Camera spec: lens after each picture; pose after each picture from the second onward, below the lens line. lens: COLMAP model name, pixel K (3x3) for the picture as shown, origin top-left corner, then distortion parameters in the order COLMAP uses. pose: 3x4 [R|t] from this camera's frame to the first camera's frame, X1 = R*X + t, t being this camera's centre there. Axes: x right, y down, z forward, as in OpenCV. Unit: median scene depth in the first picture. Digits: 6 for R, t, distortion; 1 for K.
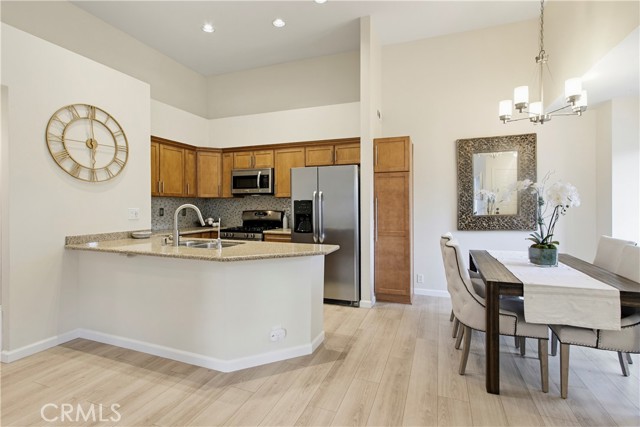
lens RADIAL K [[306.1, 0, 323.4], [0, 306.1, 201.4], [0, 0, 1]] dist [0.000129, 0.000051]
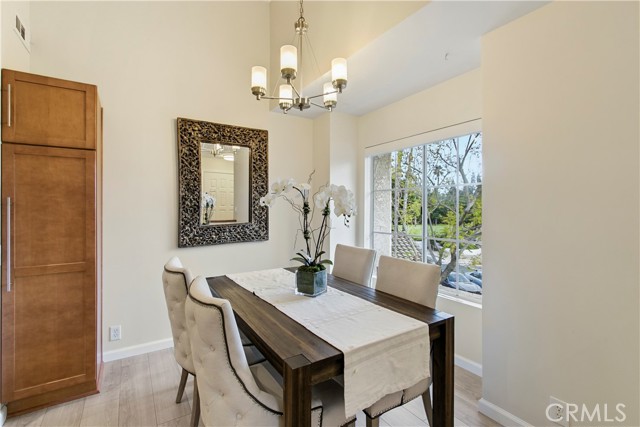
lens RADIAL K [[292.5, 0, 318.9], [0, 292.5, 209.5], [0, 0, 1]] dist [0.002558, 0.000093]
pose [[0.591620, 0.002548, 0.806213, 0.098499], [-0.012477, 0.999904, 0.005996, -0.000700], [-0.806121, -0.013606, 0.591595, 0.380438]]
